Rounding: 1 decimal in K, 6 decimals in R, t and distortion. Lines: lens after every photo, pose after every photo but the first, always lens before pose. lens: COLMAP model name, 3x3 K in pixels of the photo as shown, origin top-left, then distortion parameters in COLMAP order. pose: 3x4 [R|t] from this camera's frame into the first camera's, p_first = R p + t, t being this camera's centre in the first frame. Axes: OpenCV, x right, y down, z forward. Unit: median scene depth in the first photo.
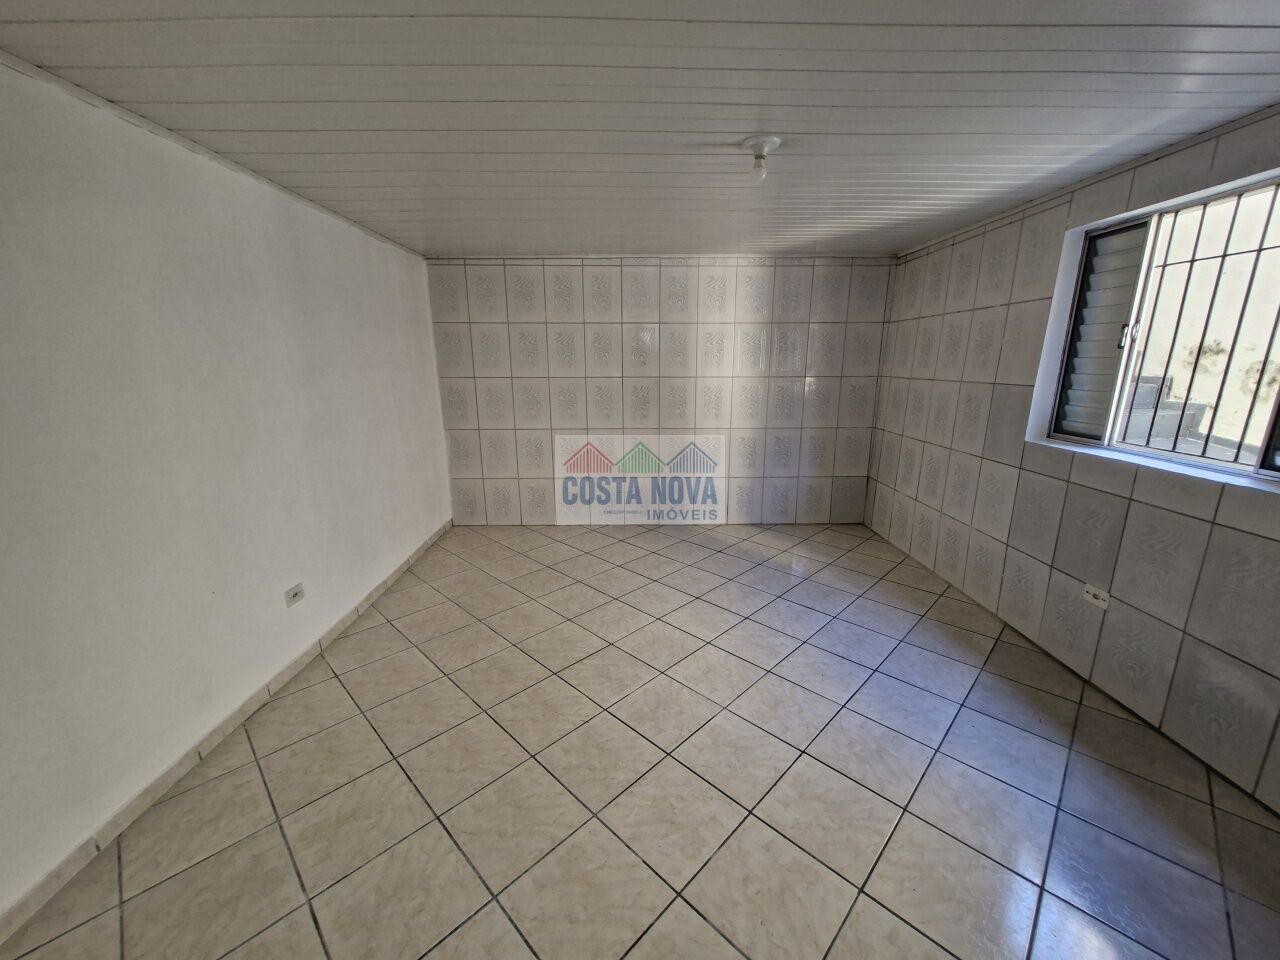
lens RADIAL K [[504.6, 0, 649.0], [0, 504.6, 481.4], [0, 0, 1]] dist [0.009747, -0.001581]
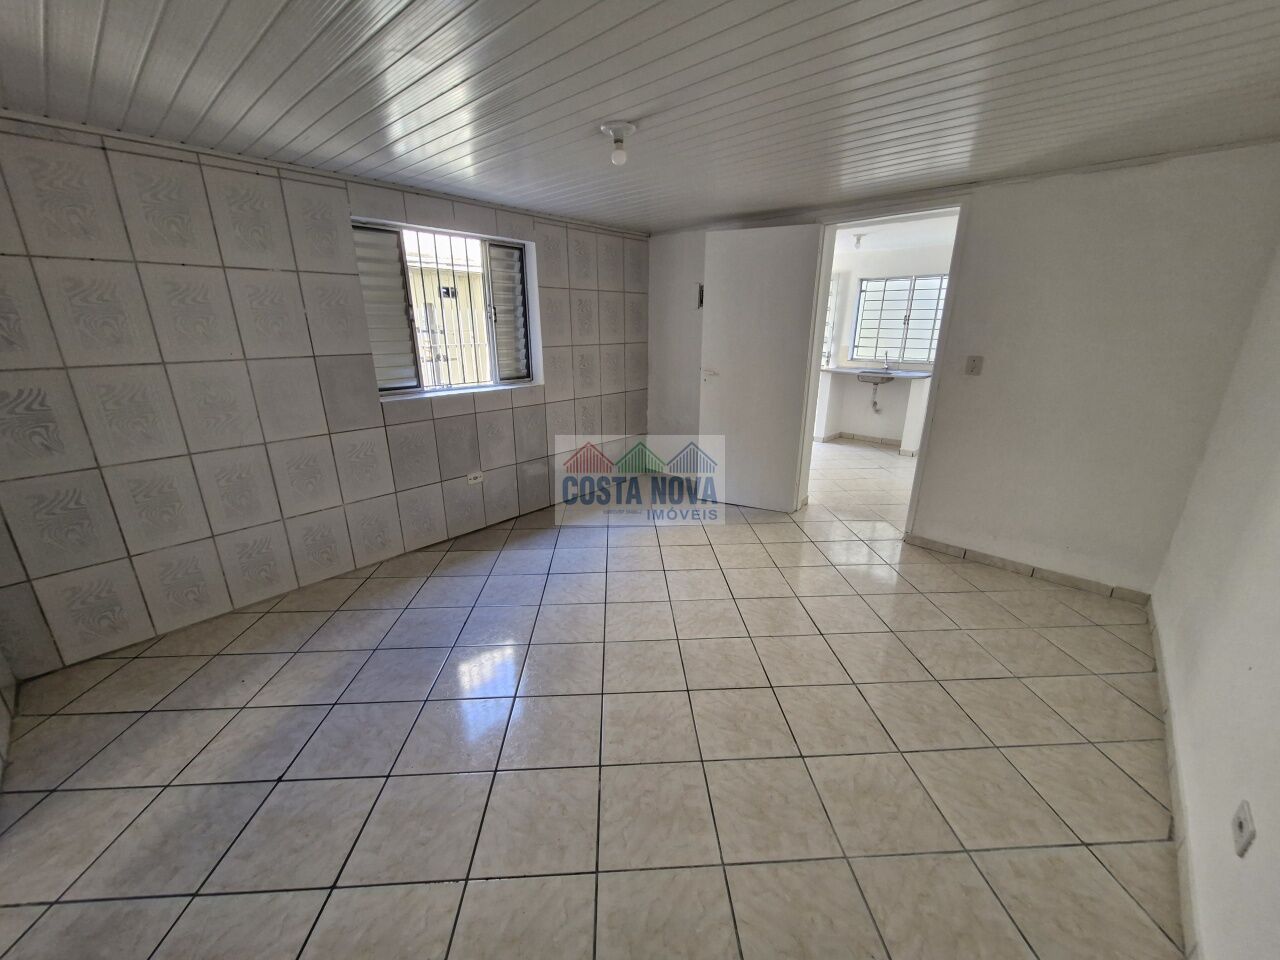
lens RADIAL K [[504.6, 0, 643.4], [0, 504.6, 478.9], [0, 0, 1]] dist [0.009747, -0.001581]
pose [[-0.733502, -0.198613, 0.650021, -0.345512], [0.159595, 0.879287, 0.448758, -0.251887], [-0.660684, 0.432905, -0.613261, 1.007107]]
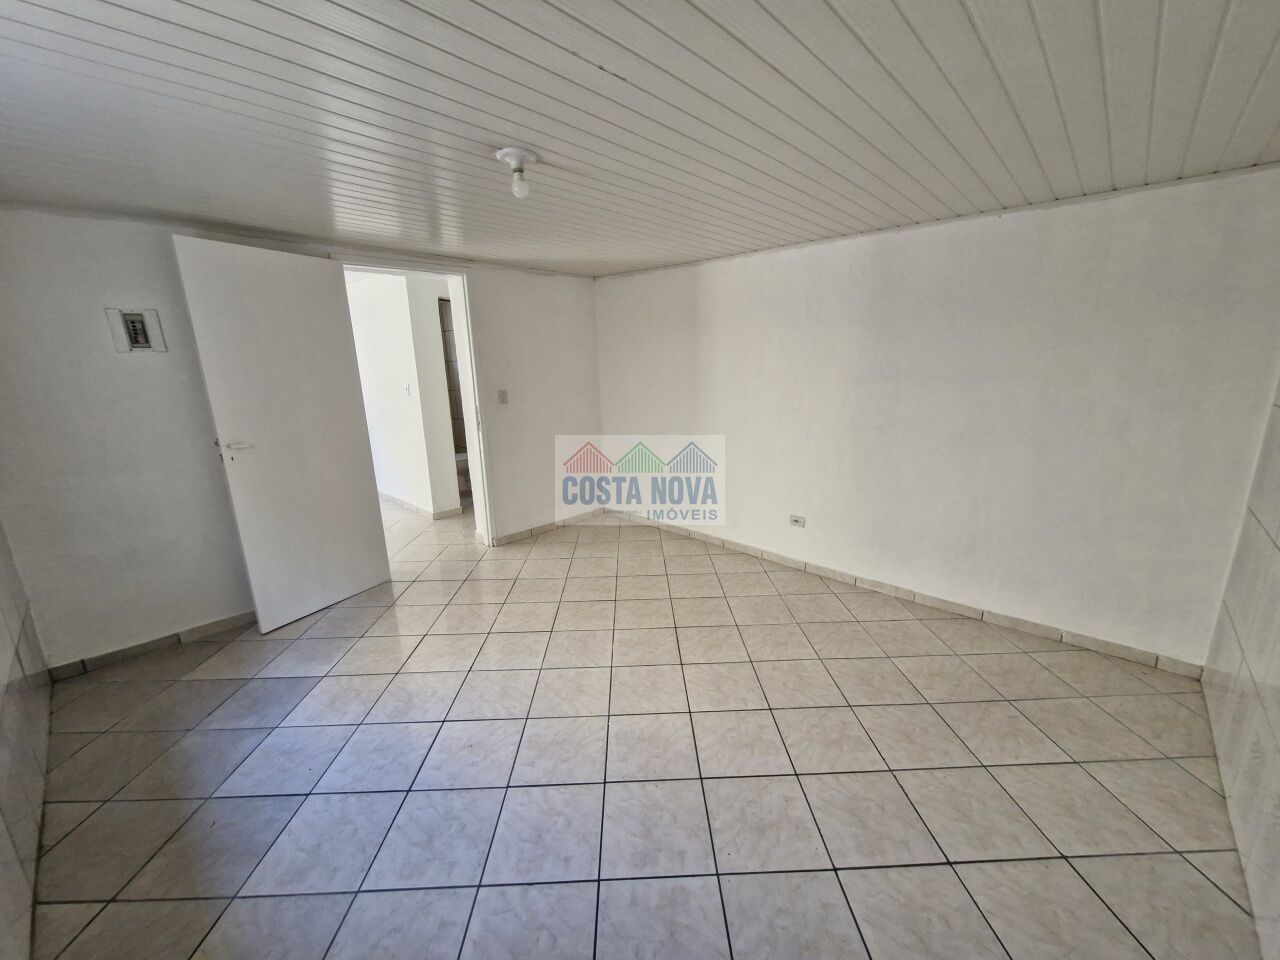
lens RADIAL K [[504.6, 0, 649.5], [0, 504.6, 485.2], [0, 0, 1]] dist [0.009747, -0.001581]
pose [[-0.695614, 0.192472, -0.692153, 0.421514], [-0.149936, 0.903333, 0.401882, -0.274653], [0.702595, 0.383333, -0.599512, 1.020233]]
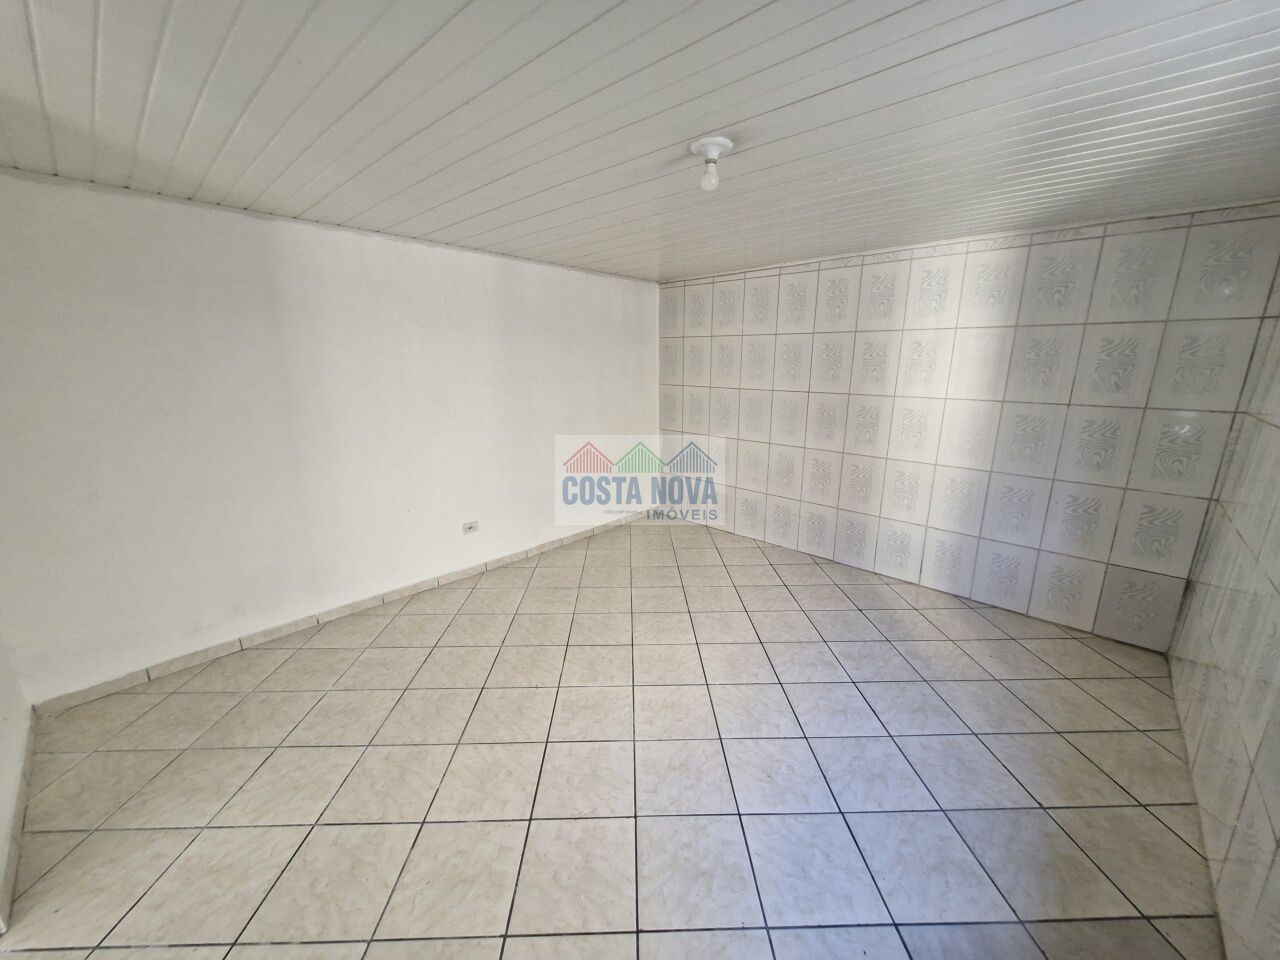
lens RADIAL K [[504.6, 0, 644.5], [0, 504.6, 481.7], [0, 0, 1]] dist [0.009747, -0.001581]
pose [[0.717884, 0.170090, -0.675064, 0.433285], [-0.170352, 0.983133, 0.066555, -0.064346], [0.674998, 0.067220, 0.734751, 0.155761]]
